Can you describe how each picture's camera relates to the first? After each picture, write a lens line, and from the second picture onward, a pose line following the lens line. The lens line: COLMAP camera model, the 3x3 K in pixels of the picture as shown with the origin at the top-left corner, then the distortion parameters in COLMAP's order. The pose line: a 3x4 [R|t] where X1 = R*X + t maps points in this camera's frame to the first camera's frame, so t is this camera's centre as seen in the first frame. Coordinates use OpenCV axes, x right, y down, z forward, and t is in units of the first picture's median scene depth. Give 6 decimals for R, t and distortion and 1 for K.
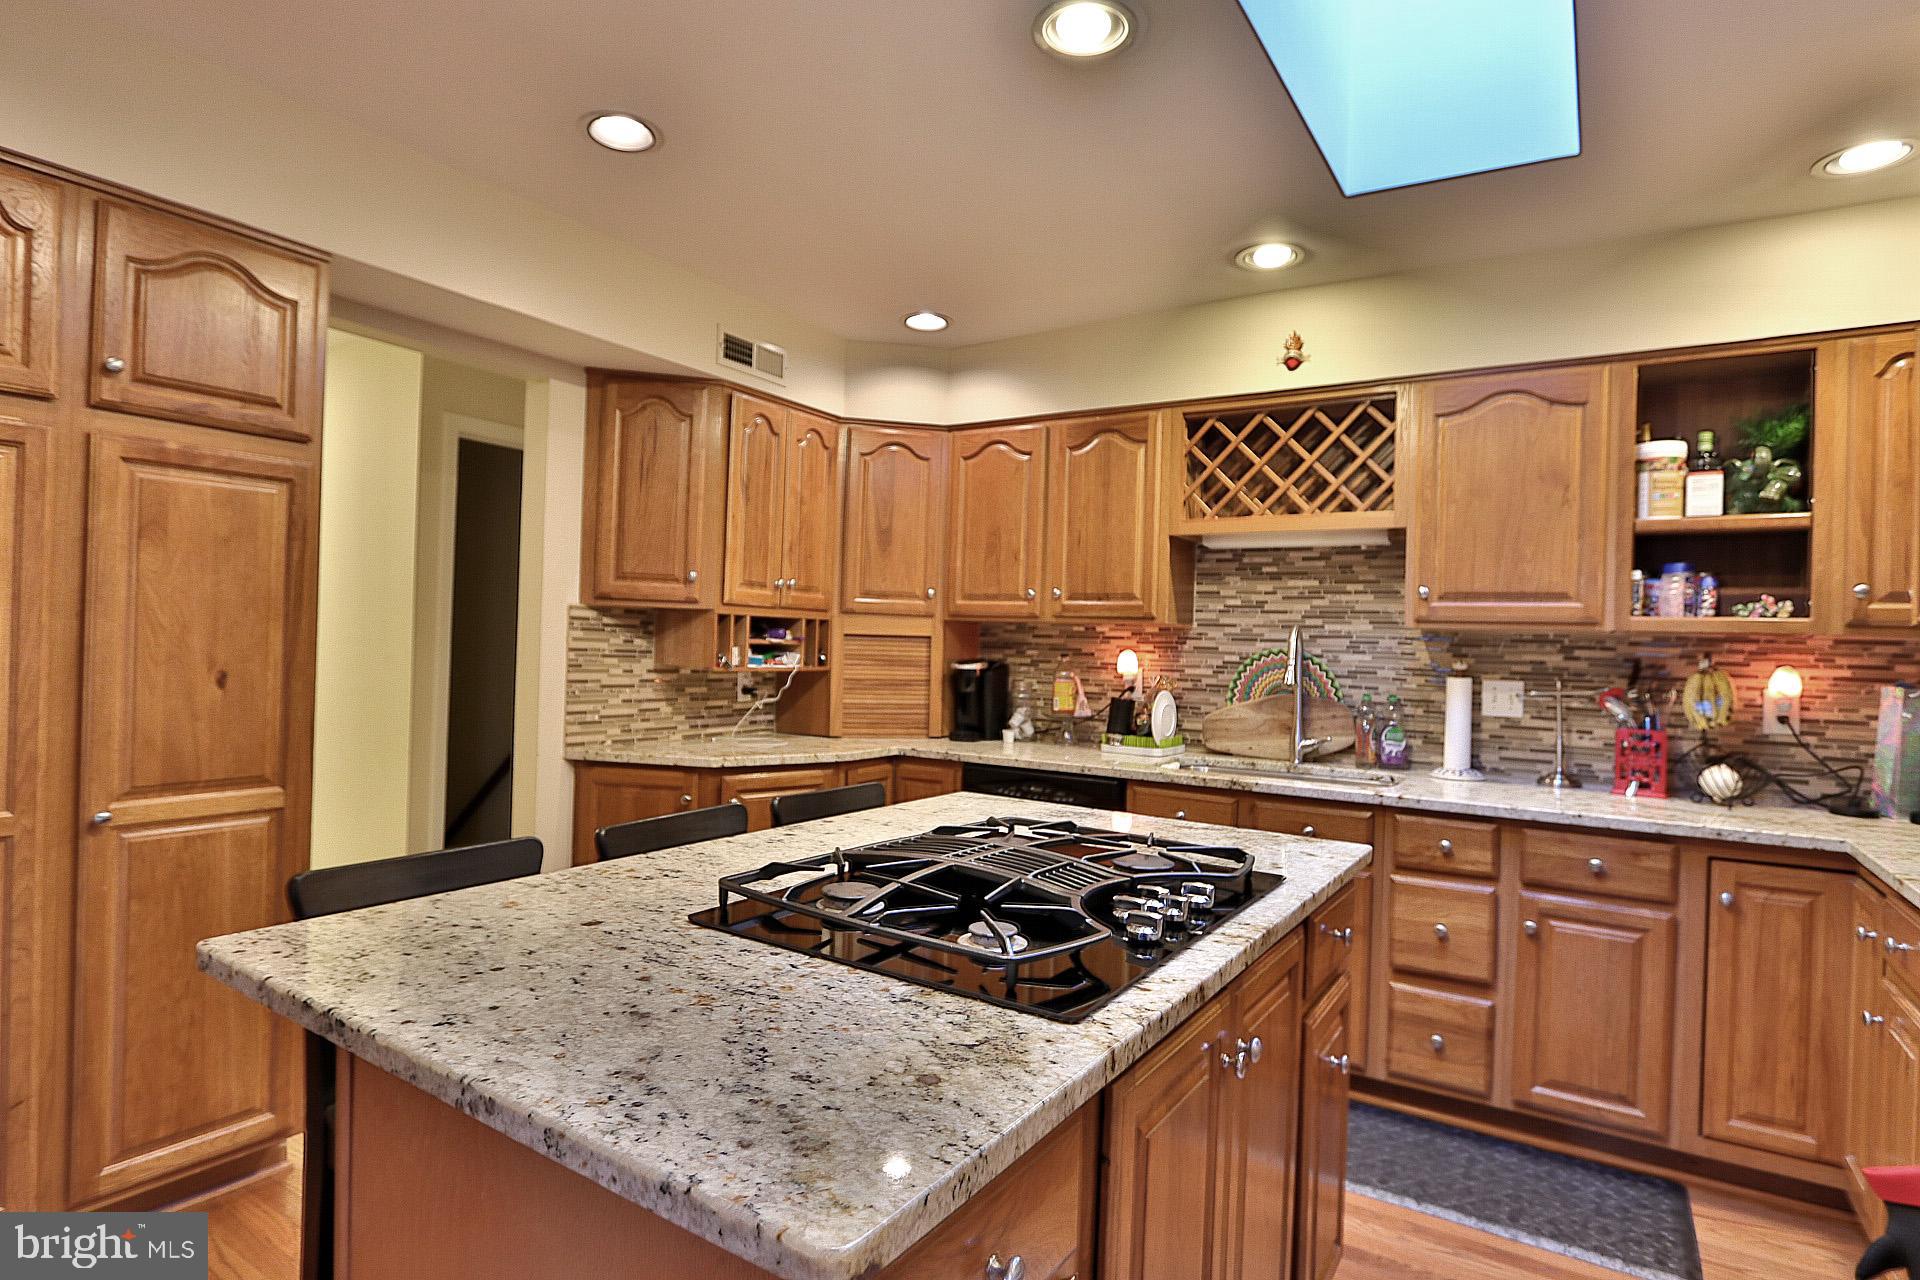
lens RADIAL K [[992.9, 0, 954.9], [0, 992.9, 636.3], [0, 0, 1]] dist [-0.021308, 0.004100]
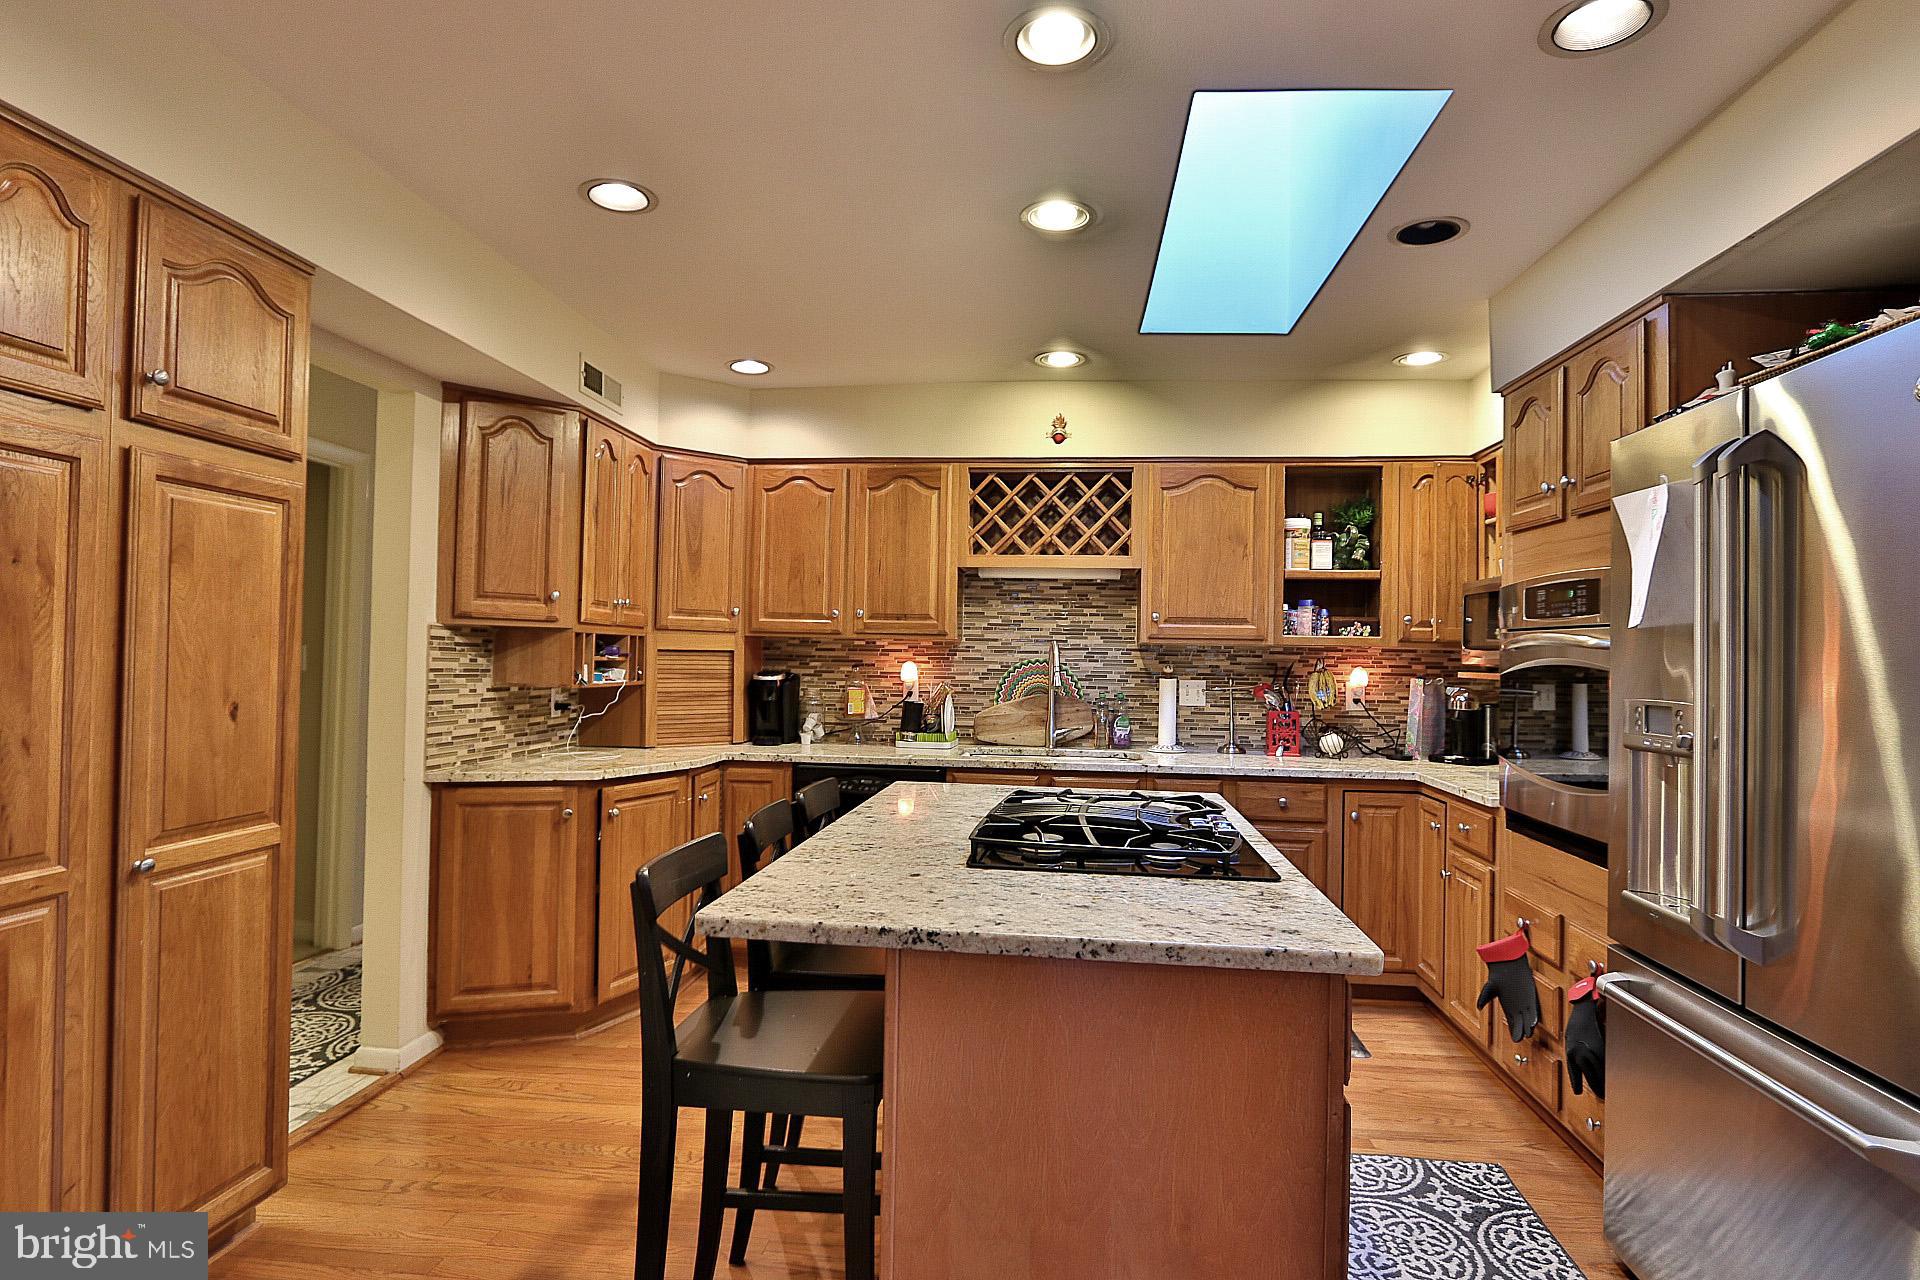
lens RADIAL K [[992.9, 0, 955.4], [0, 992.9, 636.9], [0, 0, 1]] dist [-0.021308, 0.004100]
pose [[0.895606, -0.004113, 0.444829, -0.353973], [0.005436, 0.999984, -0.001698, -0.014658], [-0.444814, 0.003938, 0.895614, -0.100170]]
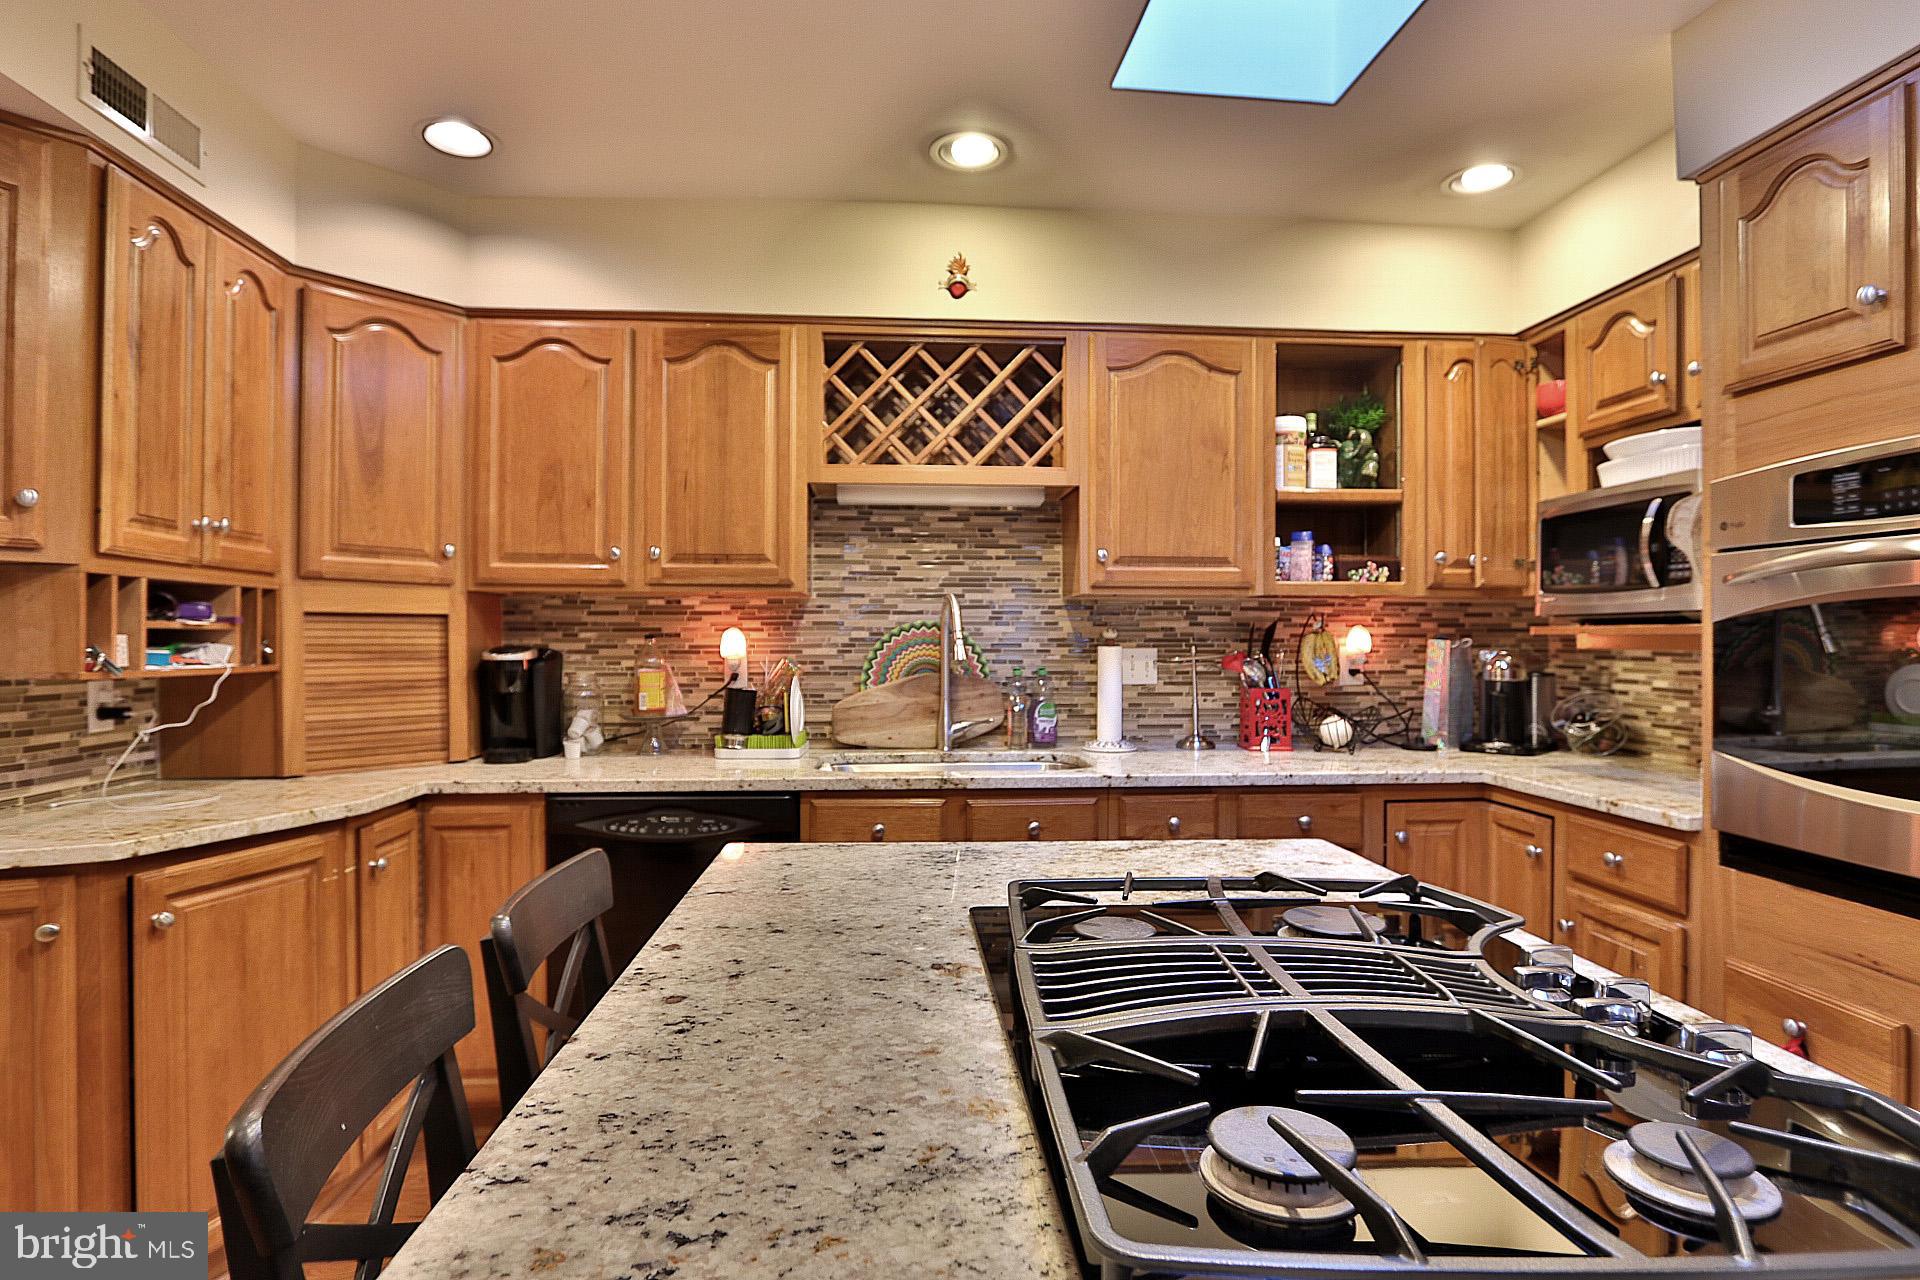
lens RADIAL K [[992.9, 0, 952.2], [0, 992.9, 639.0], [0, 0, 1]] dist [-0.021308, 0.004100]
pose [[0.797312, -0.027117, 0.602957, -0.191823], [0.018670, 0.999620, 0.020269, 0.011729], [-0.603278, -0.004904, 0.797516, 0.306268]]
